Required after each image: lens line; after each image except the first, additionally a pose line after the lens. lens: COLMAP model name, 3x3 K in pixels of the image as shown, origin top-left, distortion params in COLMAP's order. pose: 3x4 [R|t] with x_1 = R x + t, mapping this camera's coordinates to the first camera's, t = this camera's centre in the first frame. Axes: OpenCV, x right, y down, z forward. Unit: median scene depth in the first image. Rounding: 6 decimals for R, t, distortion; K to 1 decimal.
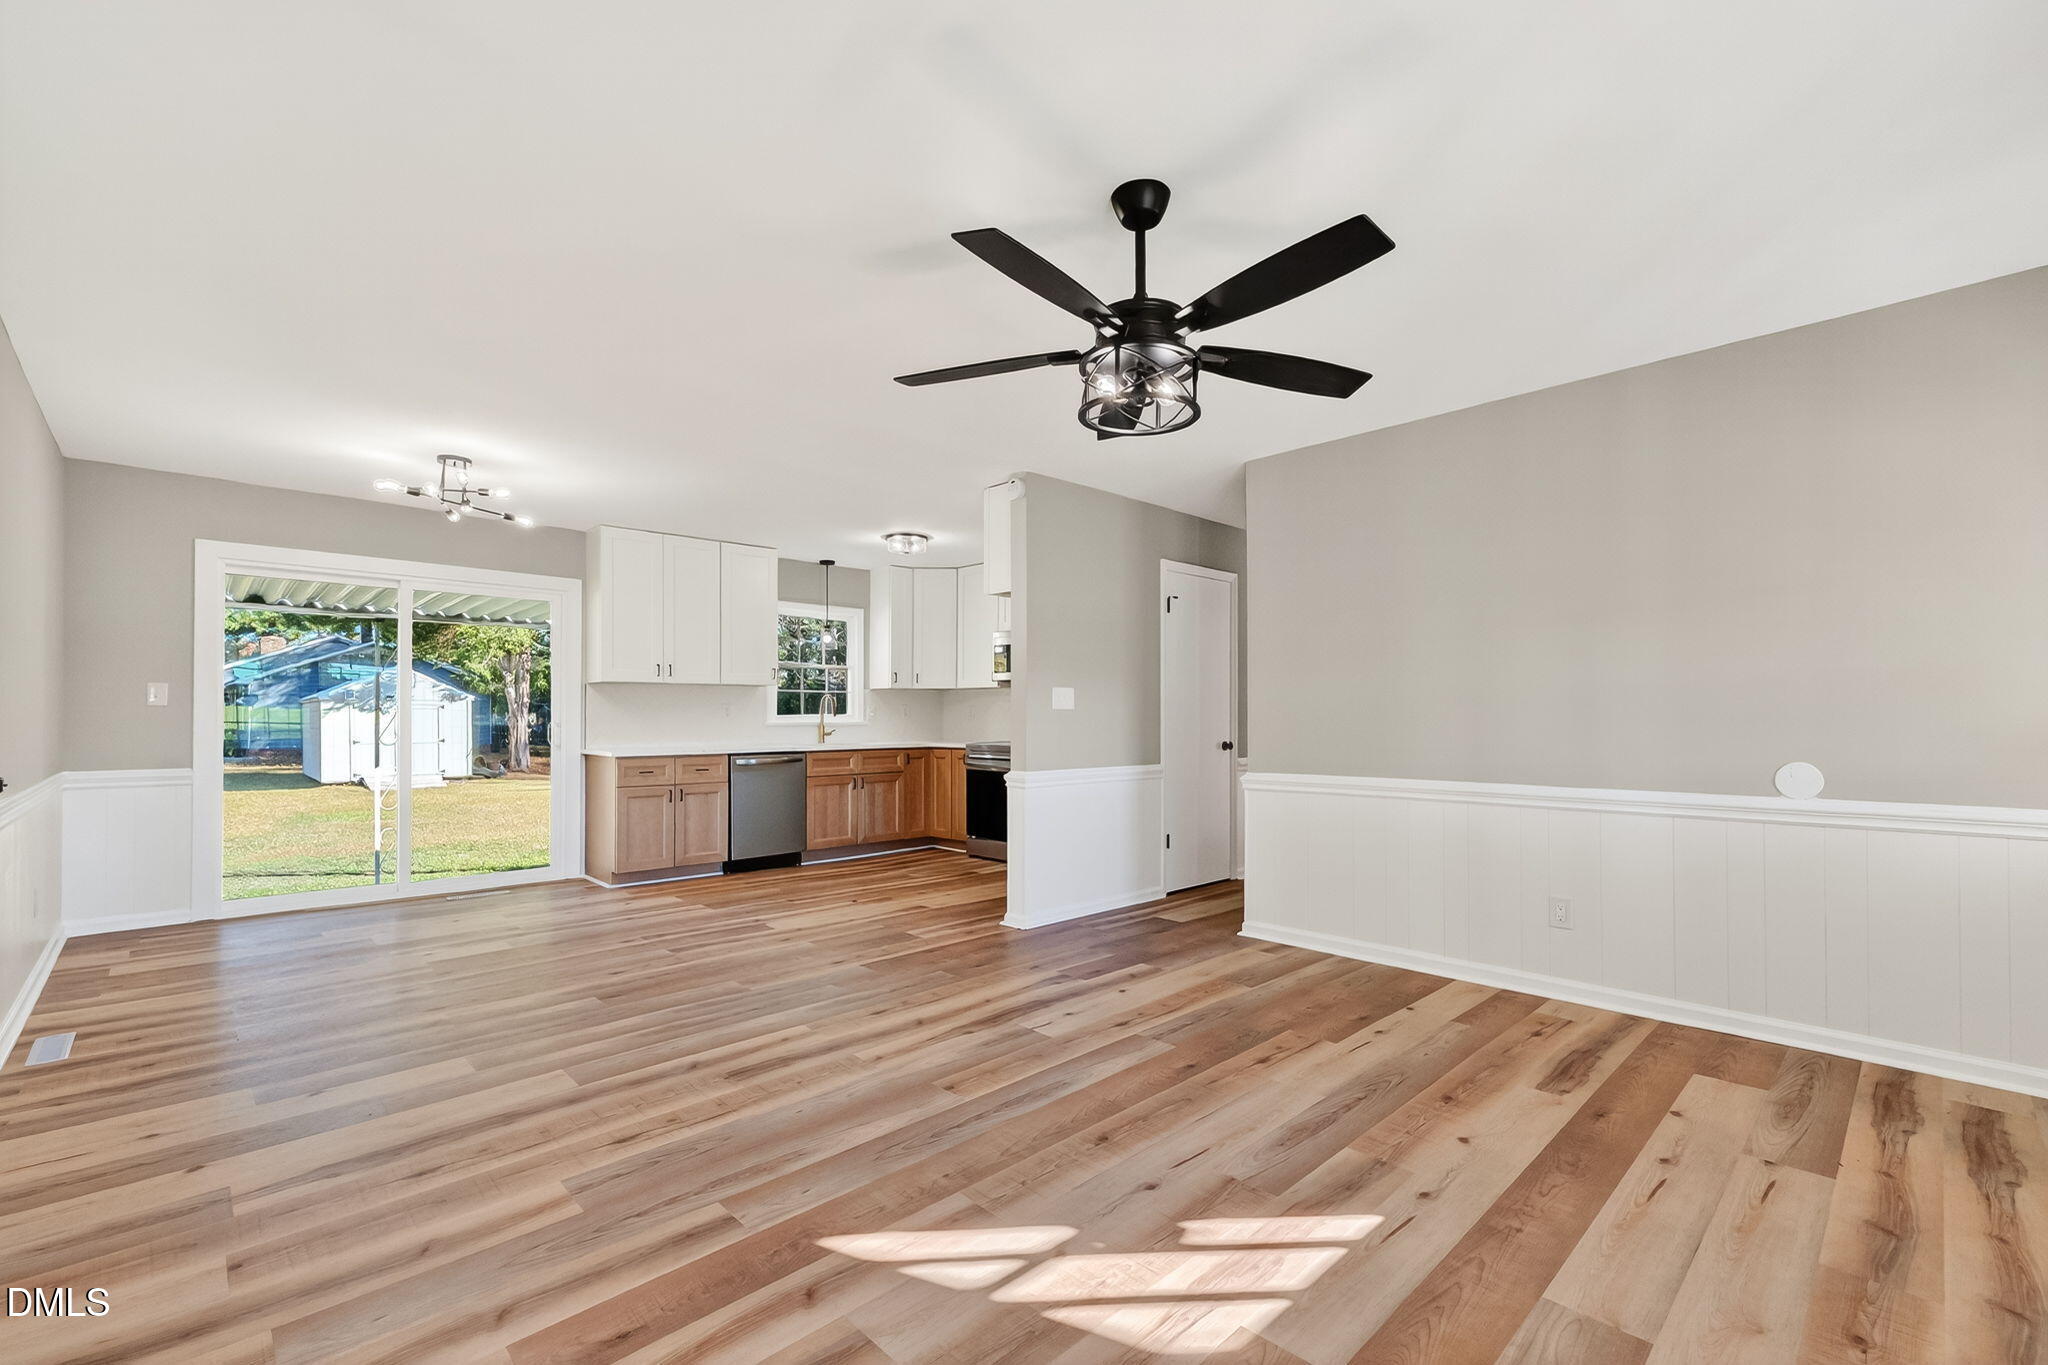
lens RADIAL K [[881.8, 0, 1027.8], [0, 881.8, 706.6], [0, 0, 1]] dist [0.004545, 0.000483]
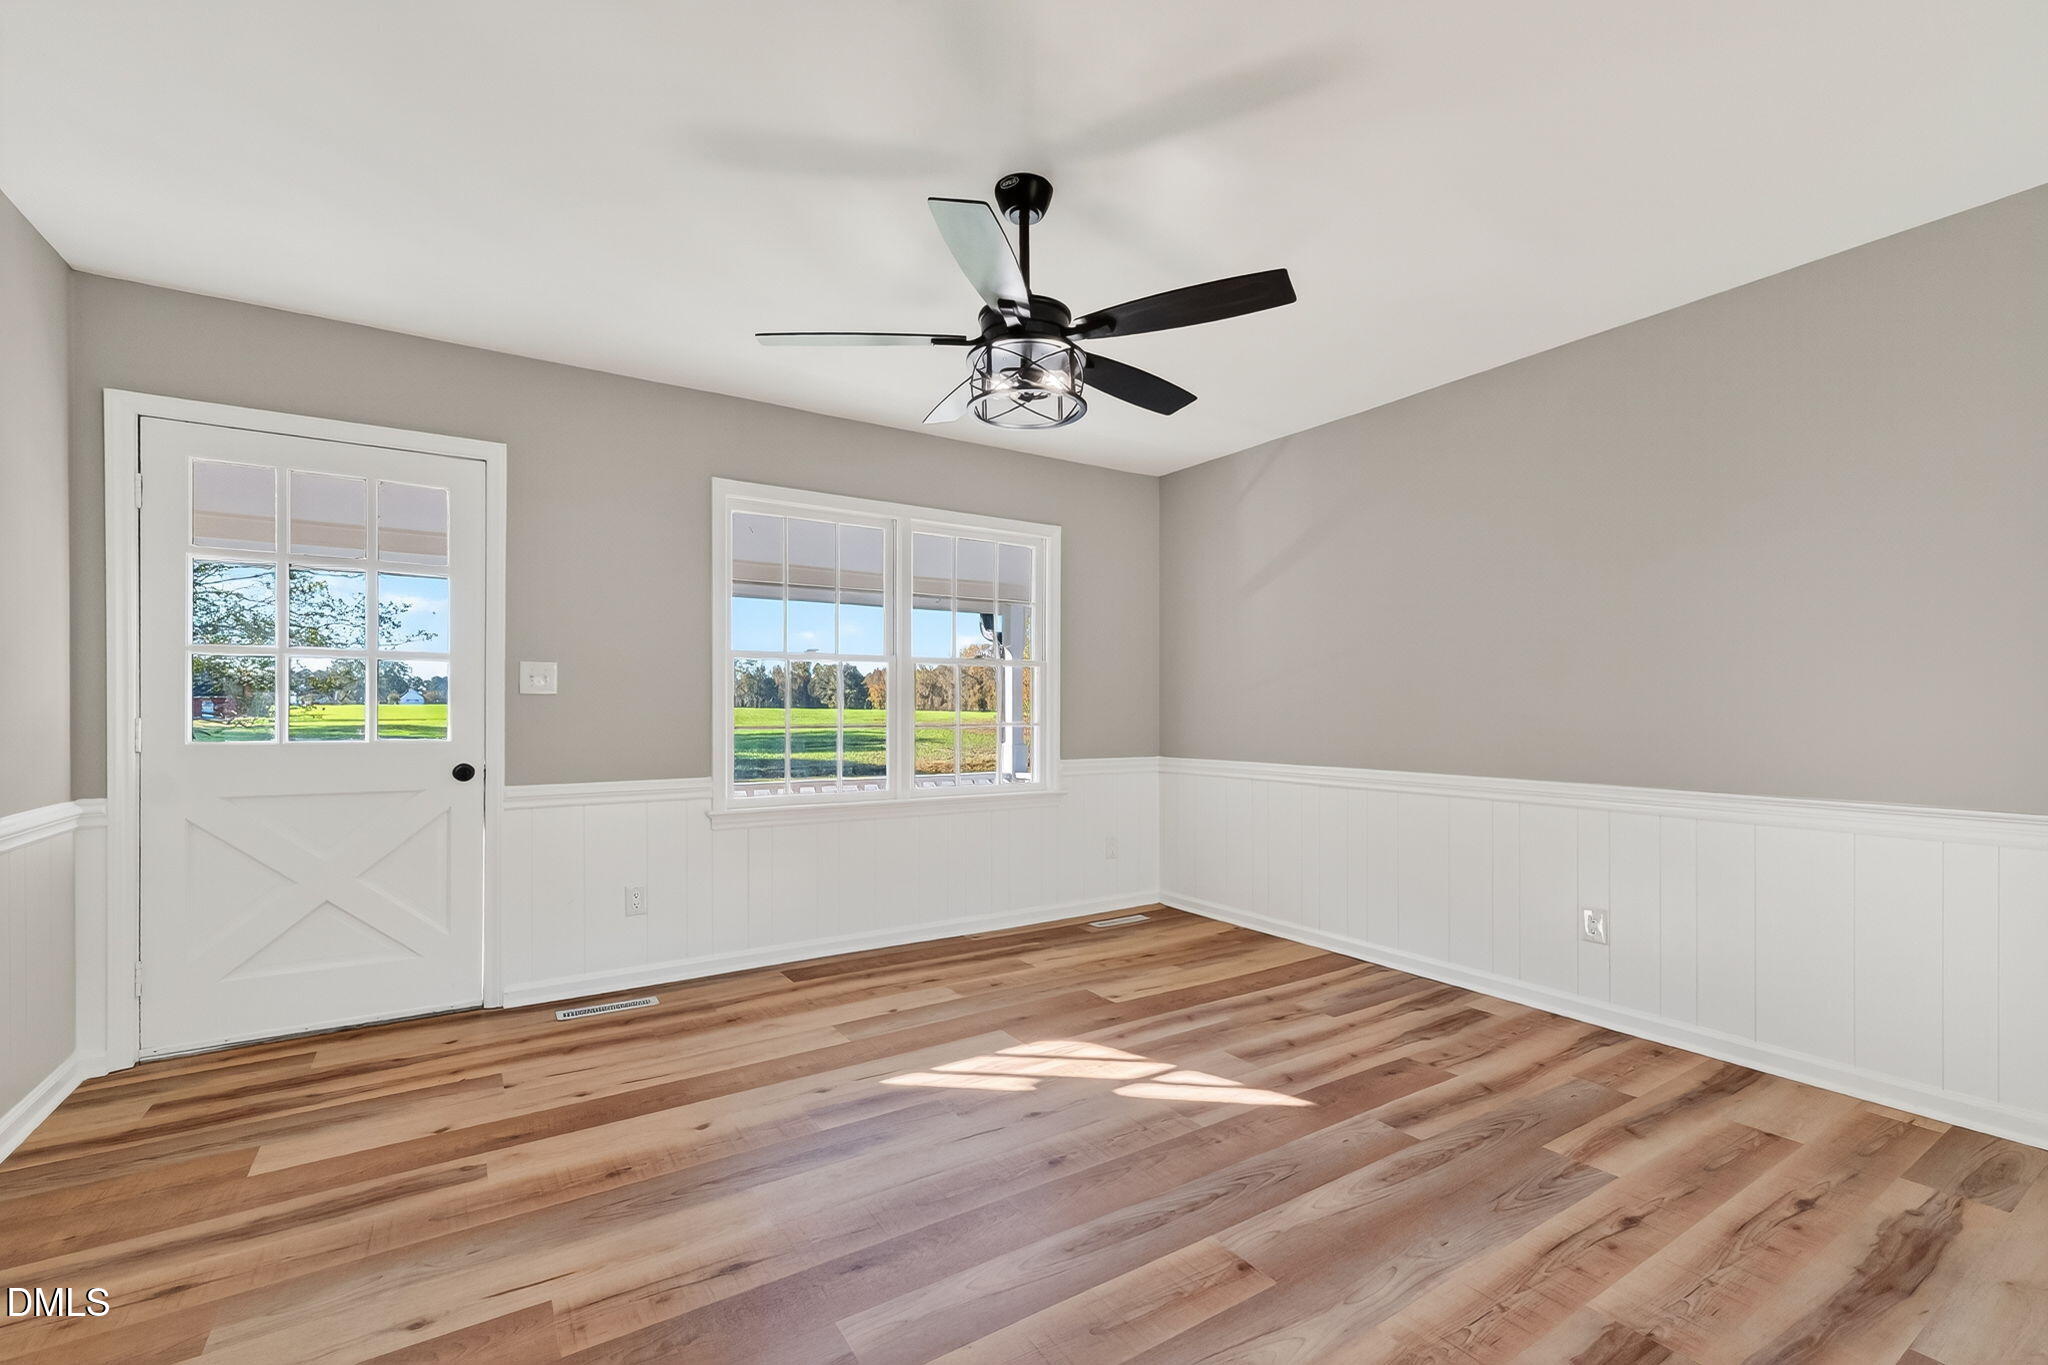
lens RADIAL K [[881.8, 0, 1027.8], [0, 881.8, 706.6], [0, 0, 1]] dist [0.004545, 0.000483]
pose [[-0.982848, 0.002109, 0.184406, -0.029436], [0.000161, 0.999944, -0.010576, 0.009977], [-0.184418, -0.010365, -0.982793, 0.949920]]
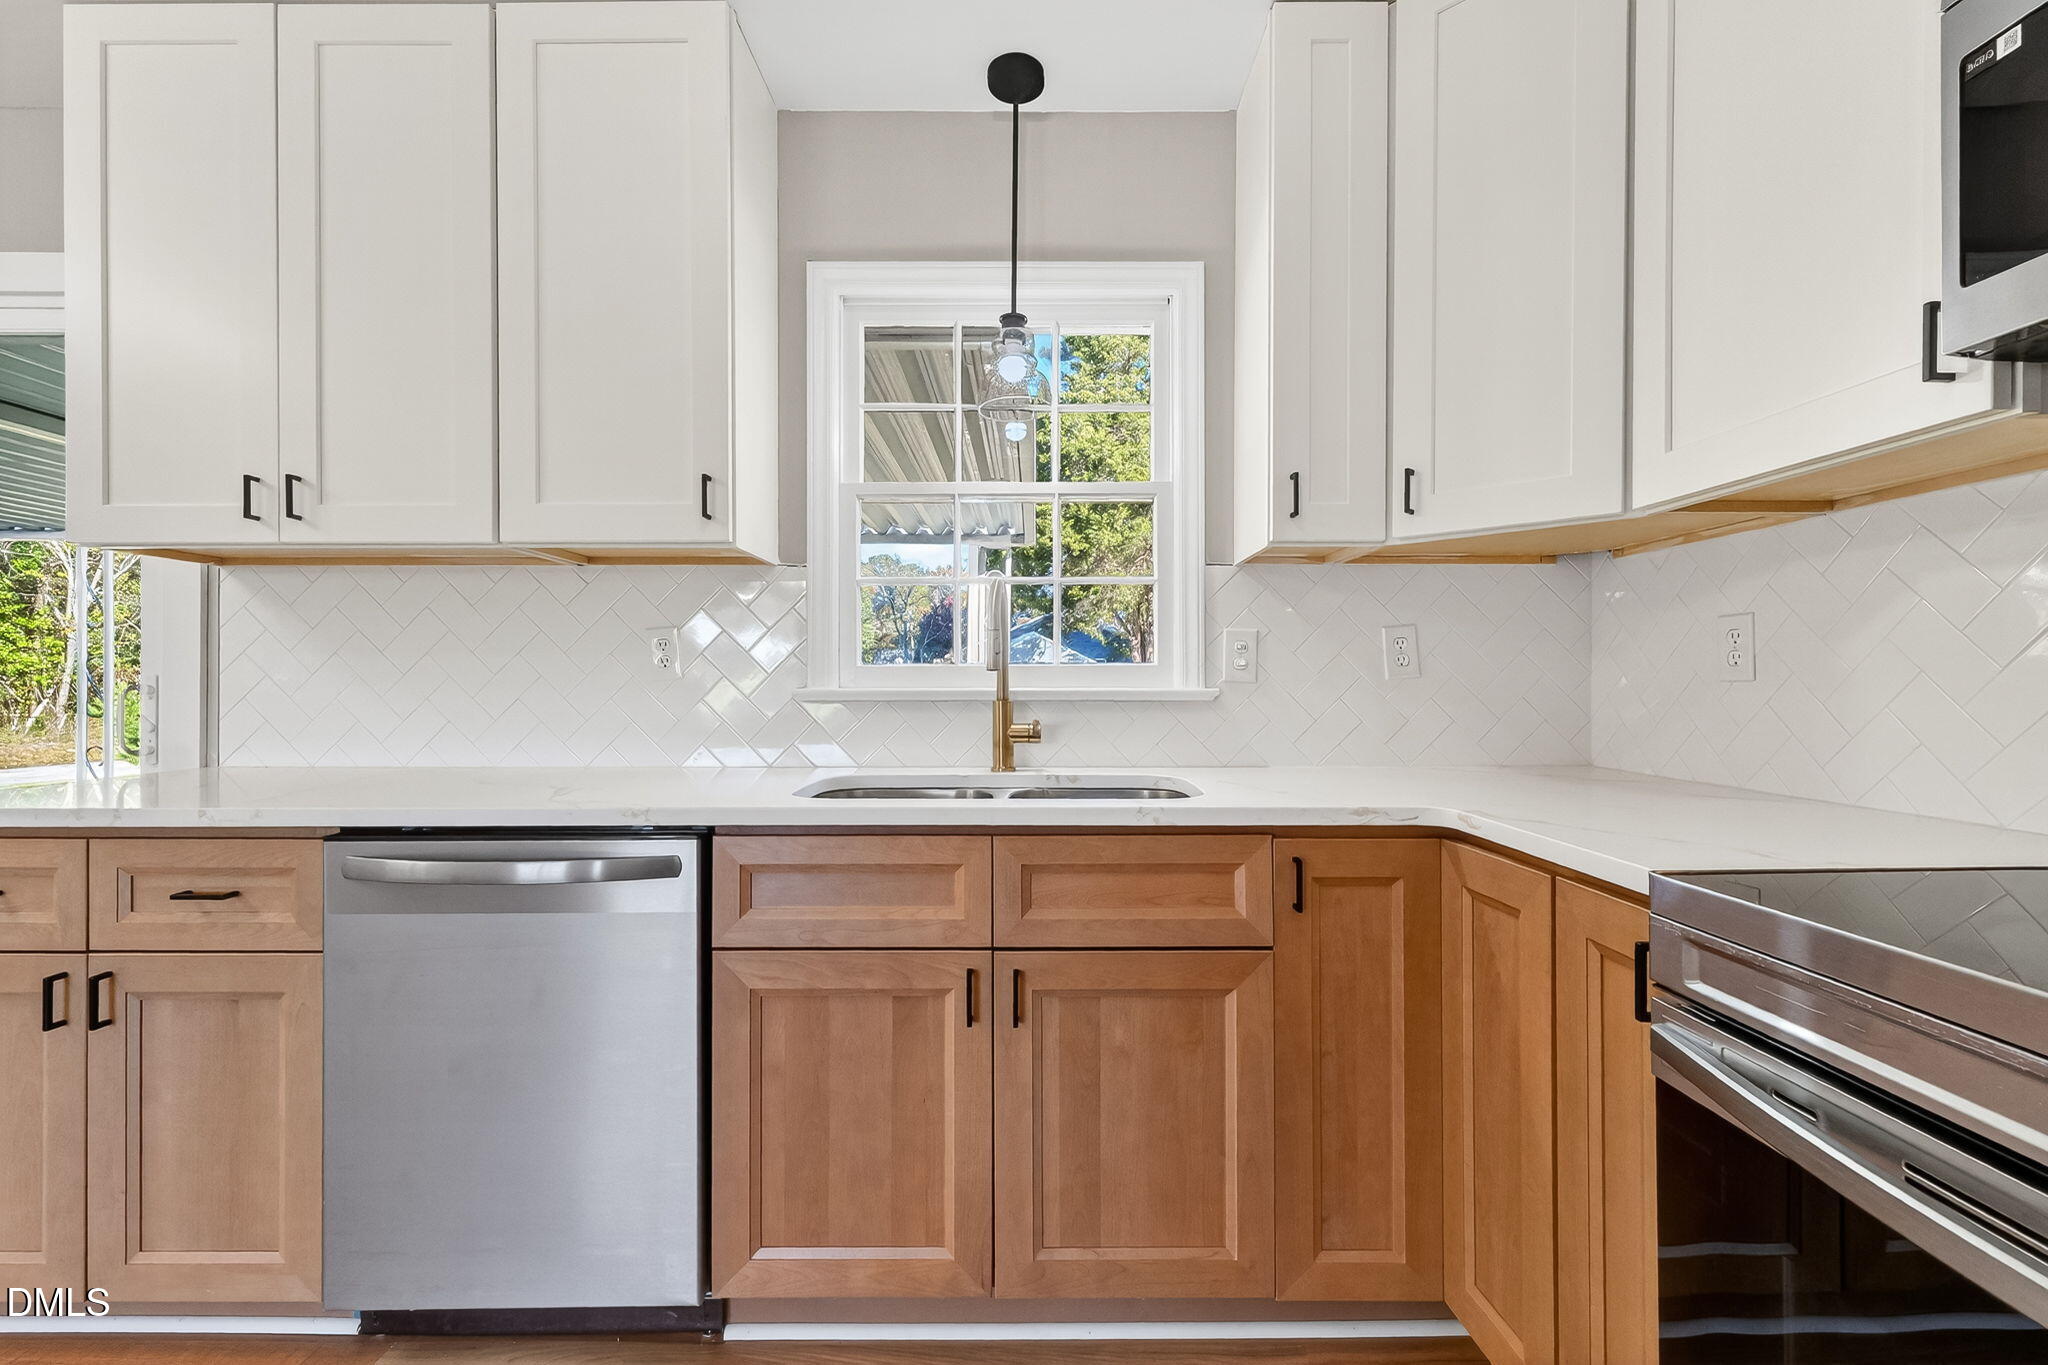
lens RADIAL K [[902.2, 0, 960.4], [0, 902.2, 680.7], [0, 0, 1]] dist [0.002822, -0.000026]
pose [[0.725773, -0.002211, -0.687931, -0.084266], [0.006216, 0.999975, 0.003344, 0.021320], [0.687907, -0.006703, 0.725768, 1.260291]]
